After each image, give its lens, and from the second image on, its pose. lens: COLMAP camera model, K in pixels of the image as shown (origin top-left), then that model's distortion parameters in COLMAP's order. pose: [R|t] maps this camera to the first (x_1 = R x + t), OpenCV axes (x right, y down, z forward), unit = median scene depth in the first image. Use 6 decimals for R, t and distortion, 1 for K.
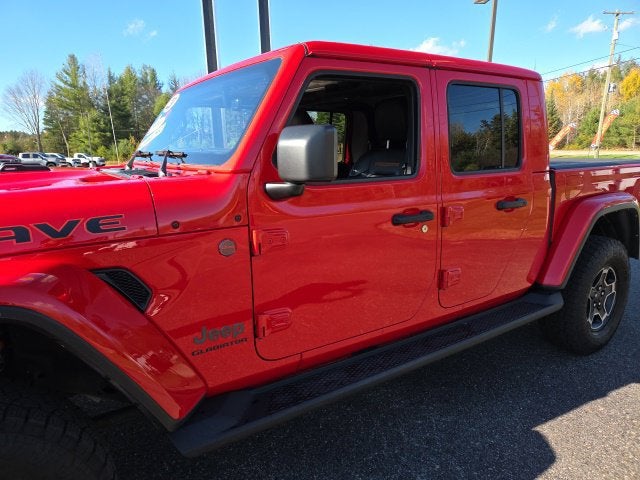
lens RADIAL K [[434.7, 0, 320.0], [0, 434.7, 240.0], [0, 0, 1]] dist [0.064331, -0.059313]
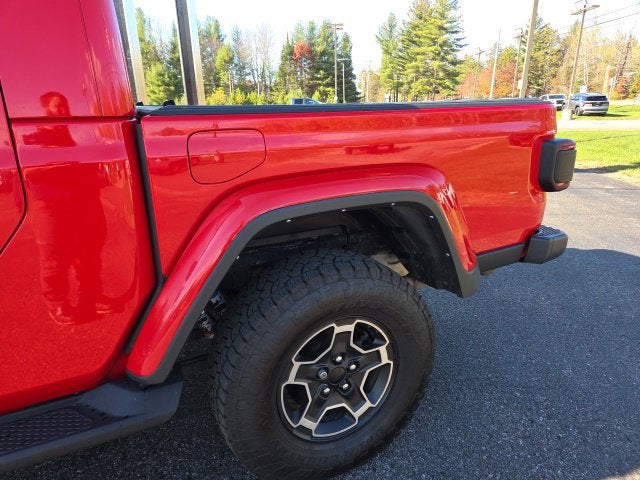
lens RADIAL K [[430.9, 0, 315.6], [0, 430.9, 236.0], [0, 0, 1]] dist [0.069868, -0.058026]
pose [[0.986704, 0.041612, -0.157107, 0.759395], [-0.026647, 0.995007, 0.096187, -0.086287], [0.160325, -0.090722, 0.982886, 0.585551]]
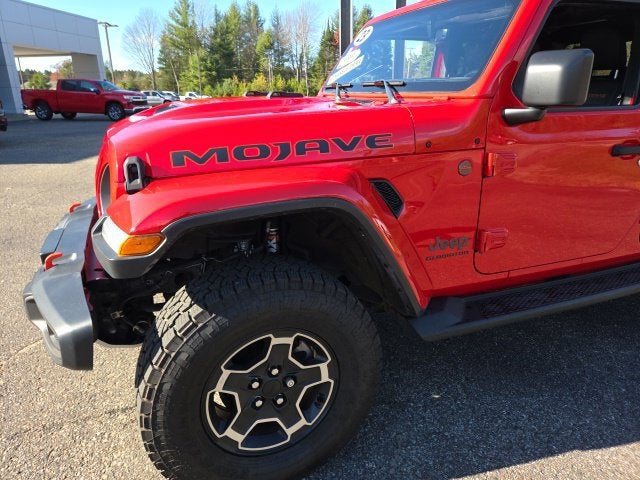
lens RADIAL K [[434.7, 0, 320.0], [0, 434.7, 240.0], [0, 0, 1]] dist [0.064331, -0.059313]
pose [[0.978189, 0.074886, -0.193750, -0.190583], [-0.049962, 0.990192, 0.130475, 0.039606], [0.201621, -0.117950, 0.972336, -0.098951]]
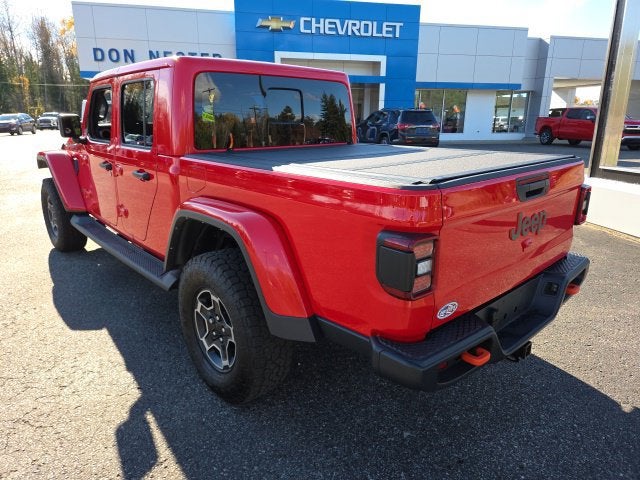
lens RADIAL K [[434.4, 0, 325.5], [0, 434.4, 242.1], [0, 0, 1]] dist [0.060536, -0.057422]
pose [[0.122042, 0.285537, -0.950565, 1.517435], [-0.202635, 0.944720, 0.257765, -0.287886], [0.971620, 0.161159, 0.173155, 1.152092]]
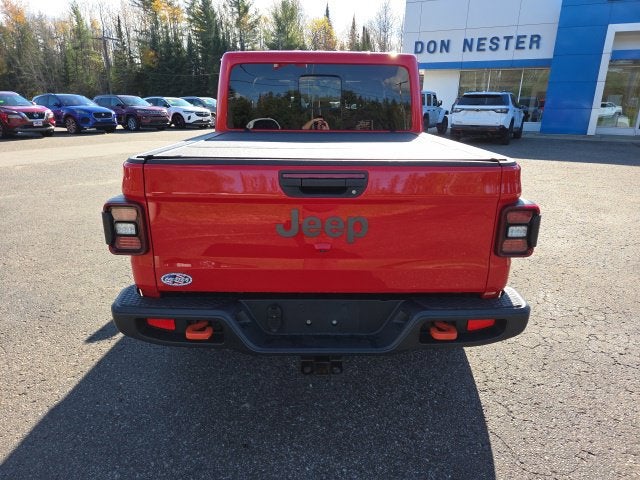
lens RADIAL K [[432.2, 0, 318.4], [0, 432.2, 241.0], [0, 0, 1]] dist [0.067244, -0.052027]
pose [[-0.586361, 0.251507, -0.770016, 1.356863], [-0.164950, 0.893591, 0.417477, -0.439027], [0.793077, 0.371807, -0.482481, 1.901579]]
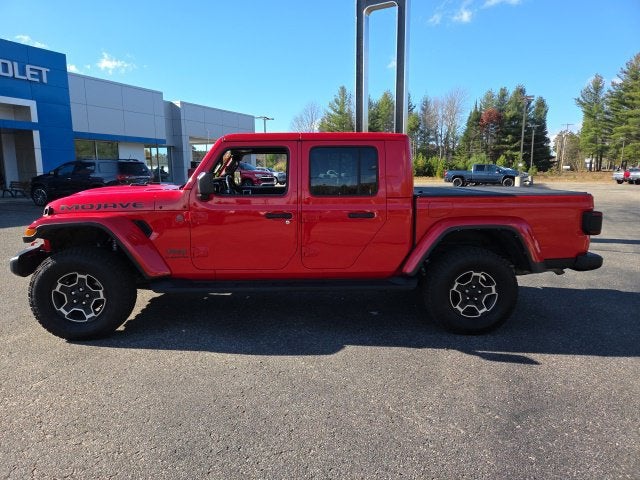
lens RADIAL K [[432.2, 0, 318.4], [0, 432.2, 241.0], [0, 0, 1]] dist [0.067244, -0.052027]
pose [[0.850371, 0.101239, -0.516353, 1.007301], [-0.117955, 0.993019, 0.000439, 0.029296], [0.512792, 0.060533, 0.856376, -0.425231]]
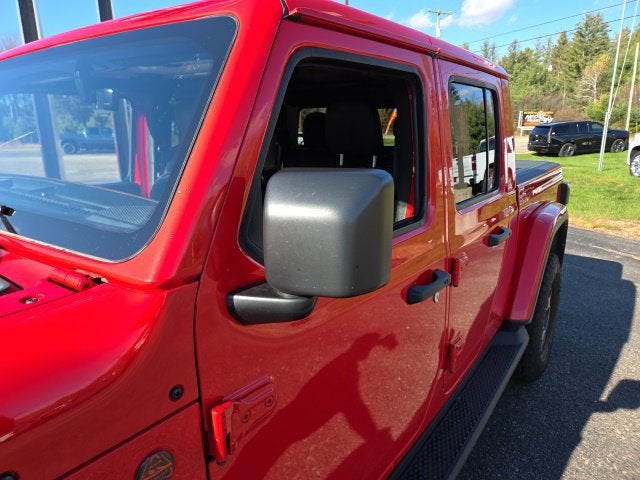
lens RADIAL K [[434.7, 0, 320.0], [0, 434.7, 240.0], [0, 0, 1]] dist [0.064331, -0.059313]
pose [[0.946681, -0.068860, 0.314726, -0.100600], [0.056213, 0.997211, 0.049099, -0.116016], [-0.317229, -0.028789, 0.947912, 0.310362]]
